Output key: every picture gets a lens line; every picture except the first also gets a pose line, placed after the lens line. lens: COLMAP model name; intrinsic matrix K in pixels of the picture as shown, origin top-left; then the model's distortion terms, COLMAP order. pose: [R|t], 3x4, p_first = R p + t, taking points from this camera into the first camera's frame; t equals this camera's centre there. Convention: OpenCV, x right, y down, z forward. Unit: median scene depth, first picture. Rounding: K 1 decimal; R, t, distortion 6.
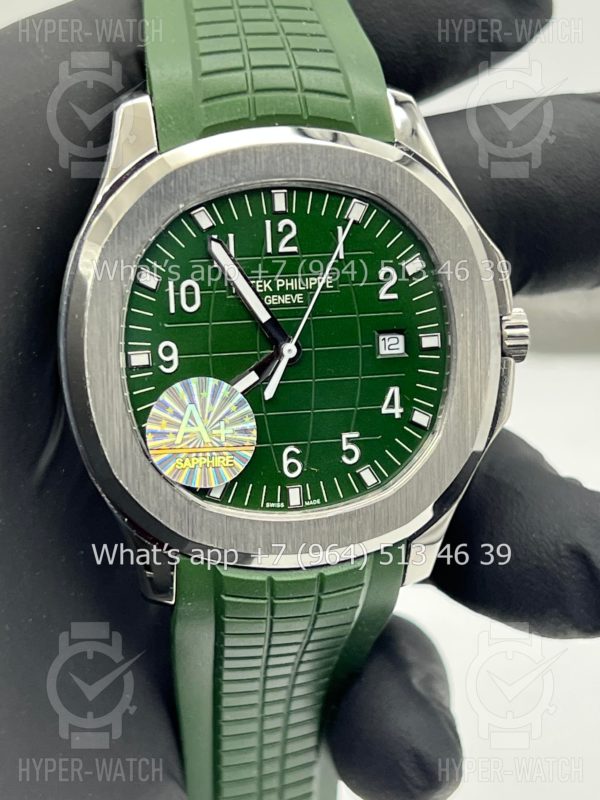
lens RADIAL K [[1929.0, 0, 300.0], [0, 1929.0, 400.0], [0, 0, 1]] dist [0.219557, -0.731878]
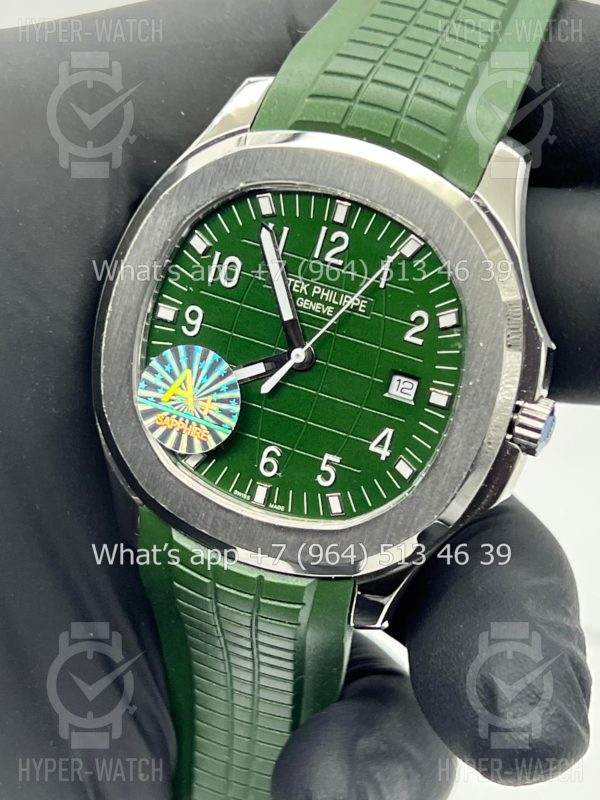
lens RADIAL K [[1929.0, 0, 300.0], [0, 1929.0, 400.0], [0, 0, 1]] dist [0.219557, -0.731878]
pose [[0.842198, 0.347300, -0.412414, 0.417291], [-0.351383, 0.933706, 0.068721, -0.073197], [0.408941, 0.087039, 0.908401, 0.088598]]
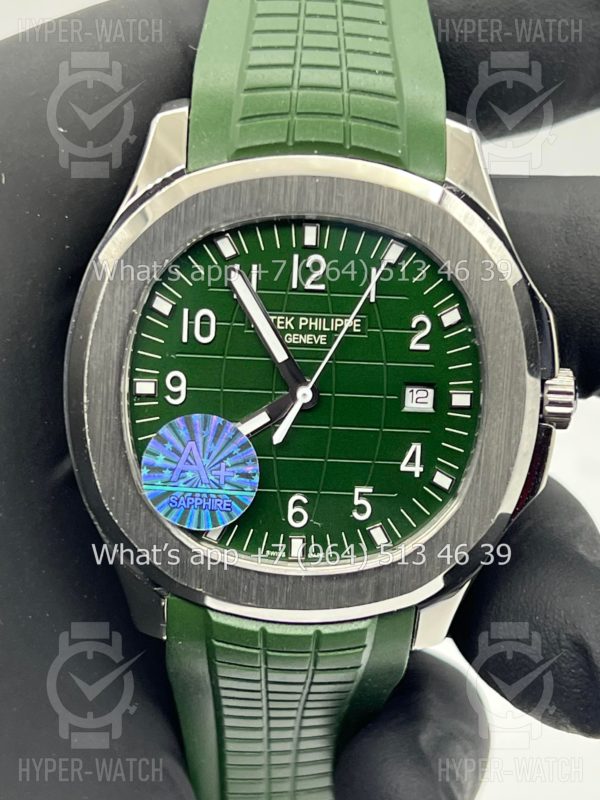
lens RADIAL K [[1929.0, 0, 300.0], [0, 1929.0, 400.0], [0, 0, 1]] dist [0.219557, -0.731878]
pose [[0.981473, 0.115496, -0.152875, 0.135506], [-0.105548, 0.991827, 0.071686, -0.089741], [0.159905, -0.054223, 0.985642, 0.077232]]
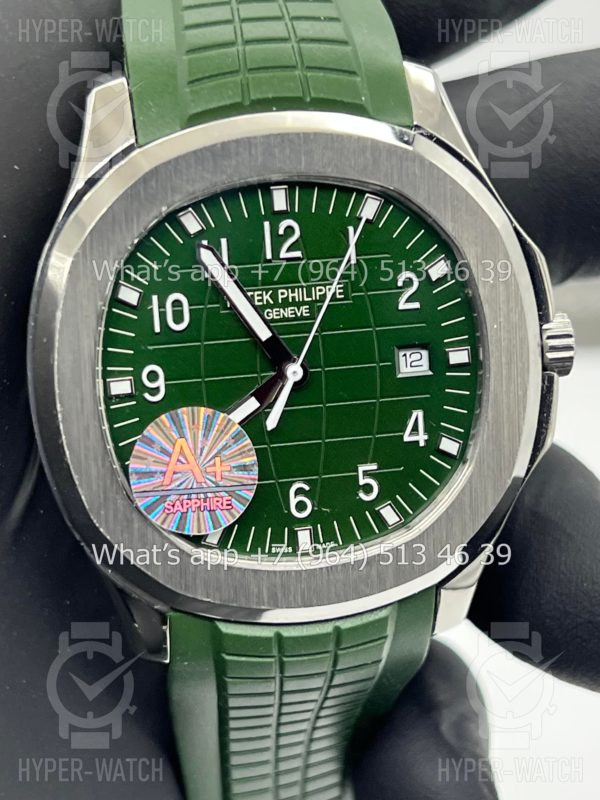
lens RADIAL K [[1929.0, 0, 300.0], [0, 1929.0, 400.0], [0, 0, 1]] dist [0.219557, -0.731878]
pose [[0.999481, -0.018099, -0.026640, 0.019679], [0.019120, 0.999073, 0.038566, -0.046425], [0.025917, -0.039055, 0.998901, 0.139313]]
